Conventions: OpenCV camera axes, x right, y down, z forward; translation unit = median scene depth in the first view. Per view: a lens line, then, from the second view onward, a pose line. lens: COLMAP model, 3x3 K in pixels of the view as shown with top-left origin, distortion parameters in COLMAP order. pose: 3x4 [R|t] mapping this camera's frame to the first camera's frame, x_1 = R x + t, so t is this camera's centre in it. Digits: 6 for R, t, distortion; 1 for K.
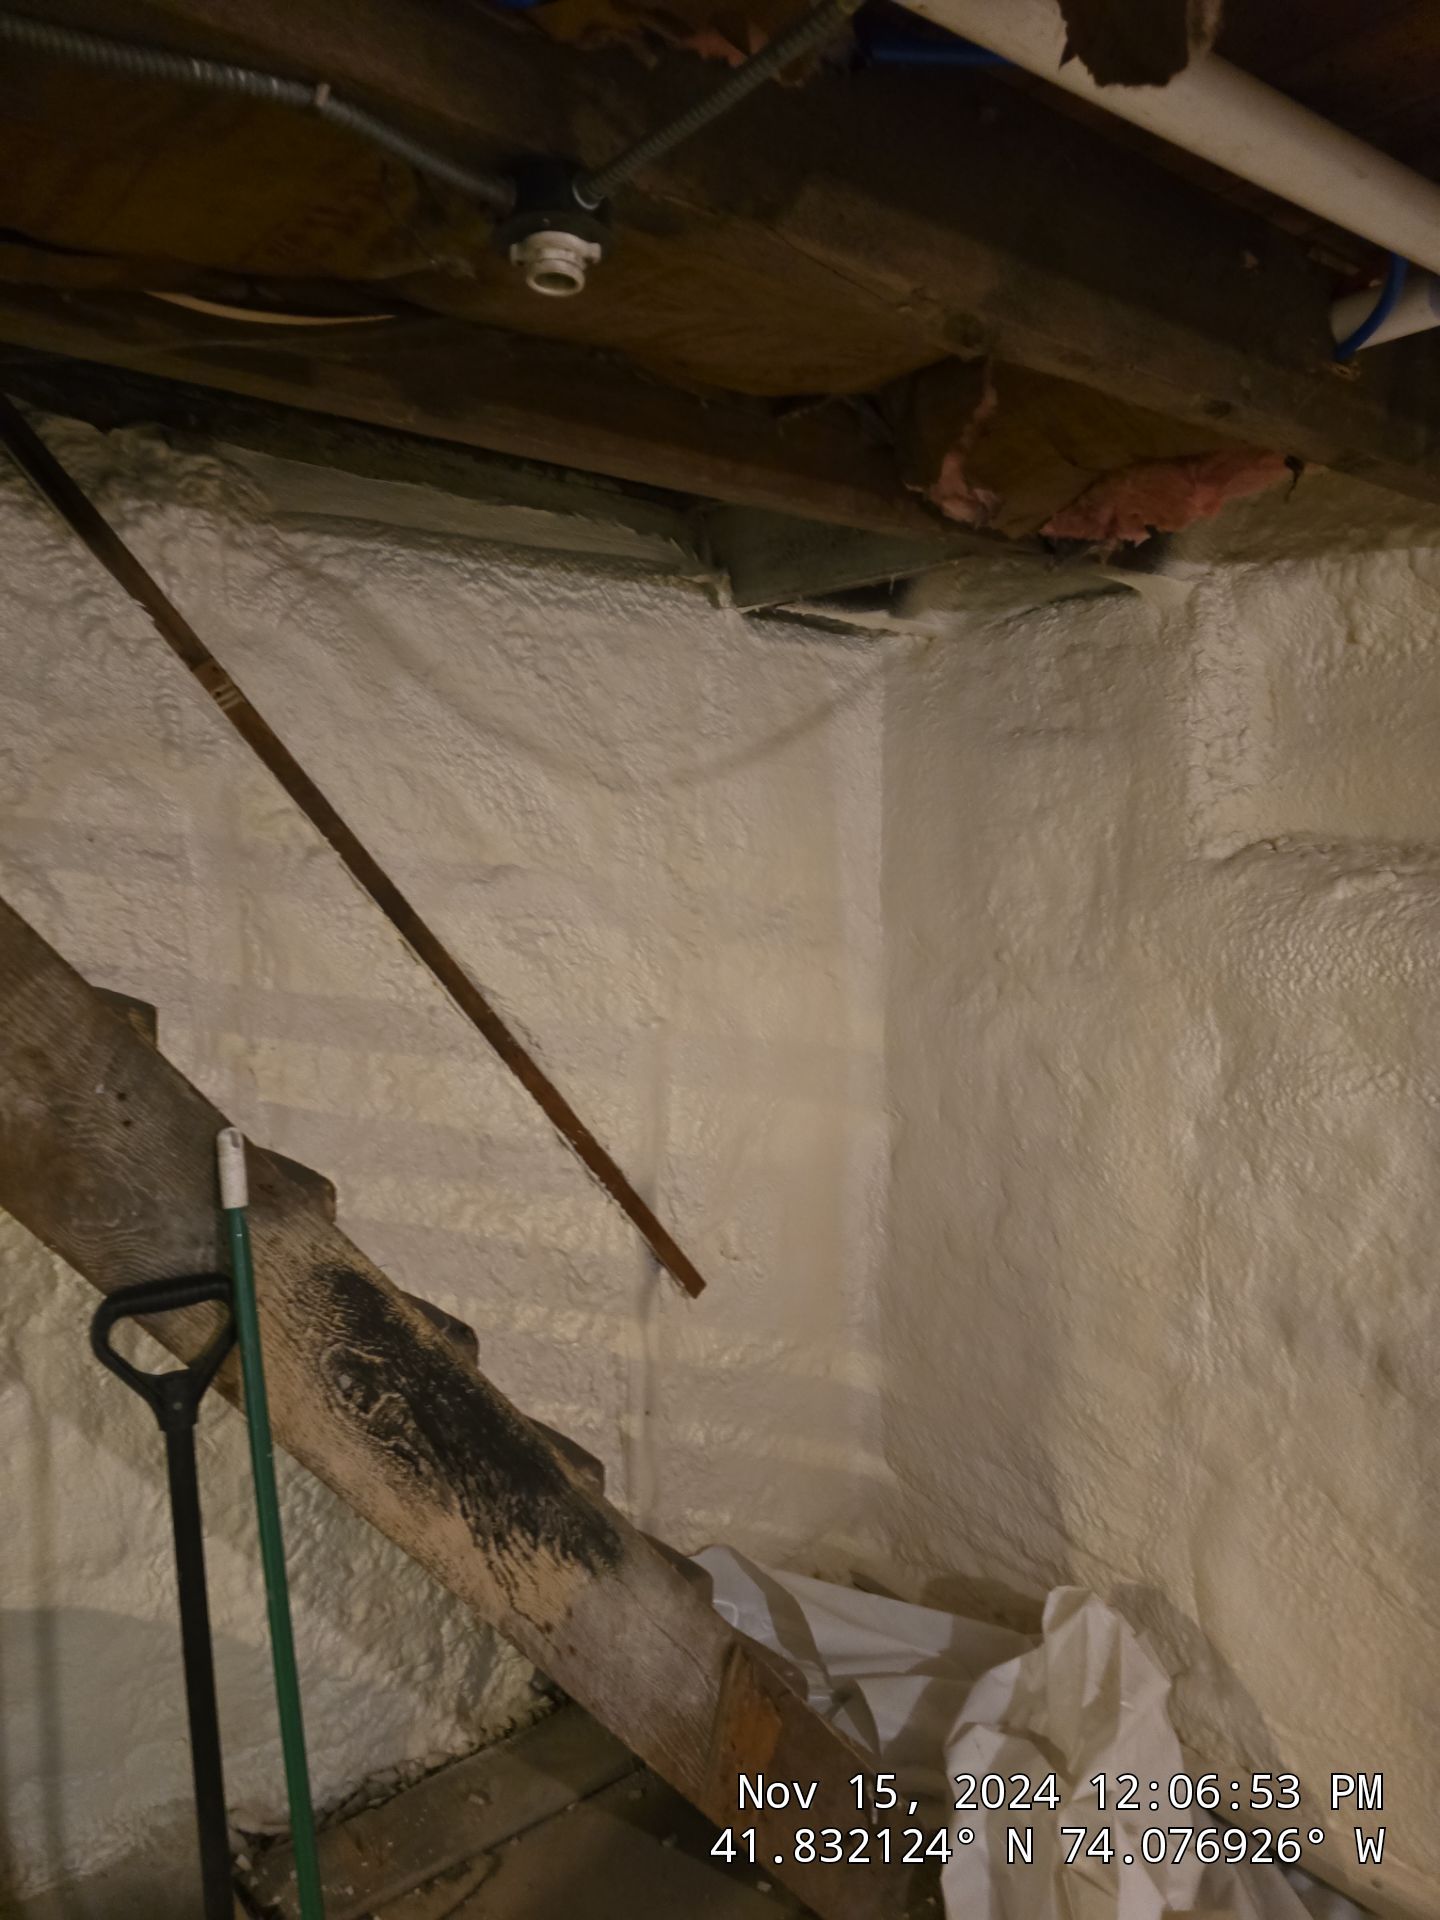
lens RADIAL K [[1299.9, 0, 724.6], [0, 1299.9, 967.1], [0, 0, 1]] dist [0.068438, -0.065102]
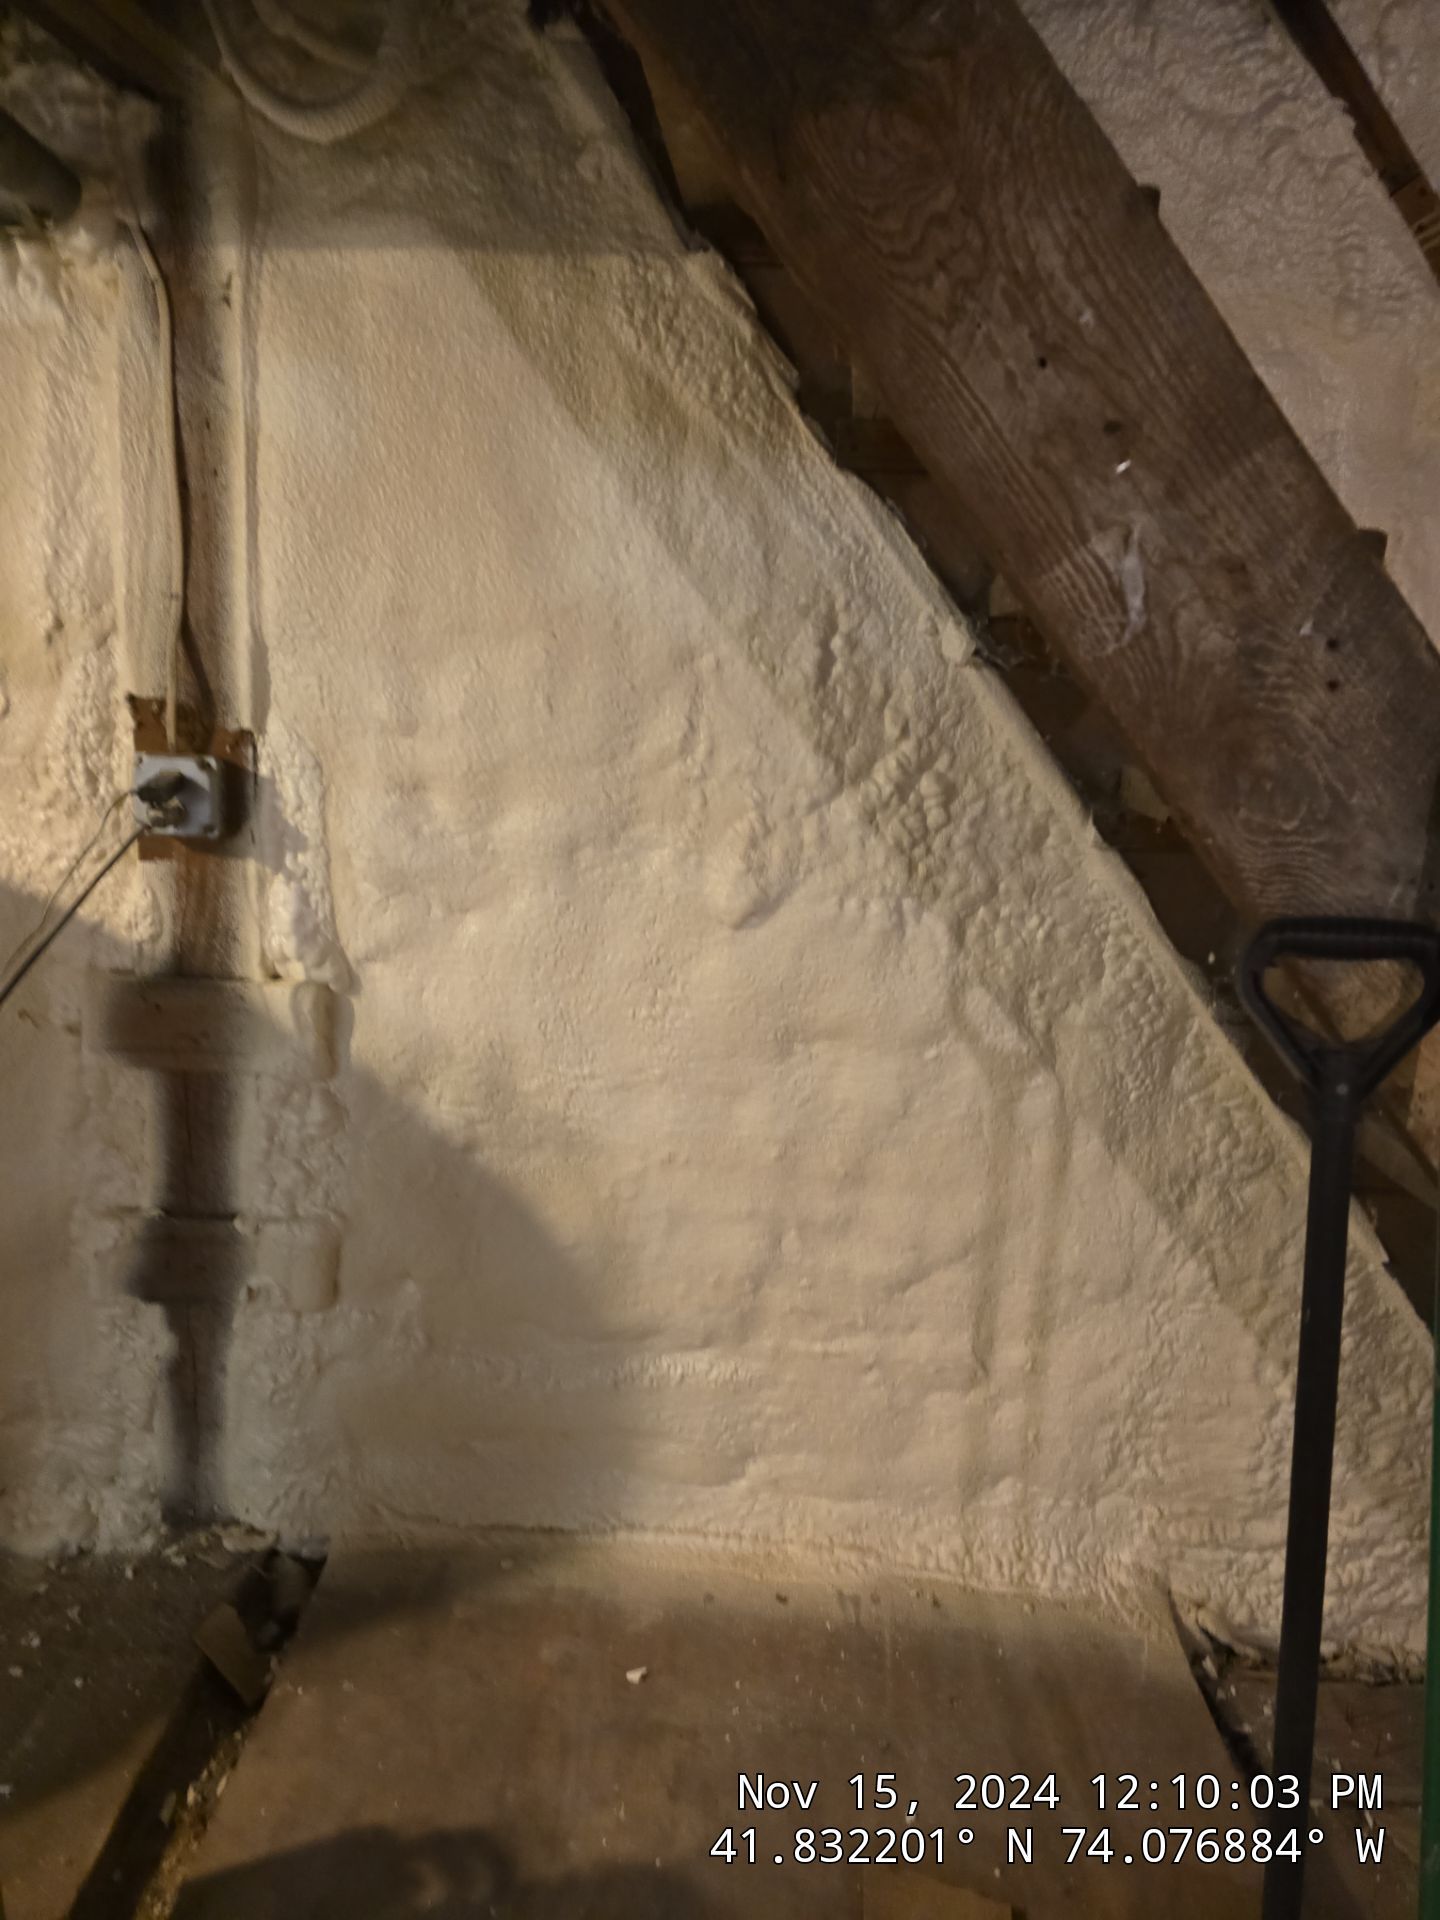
lens RADIAL K [[1299.9, 0, 724.6], [0, 1299.9, 967.1], [0, 0, 1]] dist [0.068438, -0.065102]
pose [[0.770900, 0.169557, -0.613974, -0.168002], [-0.095910, 0.983828, 0.151274, 0.130737], [0.629694, -0.057731, 0.774695, 0.162709]]
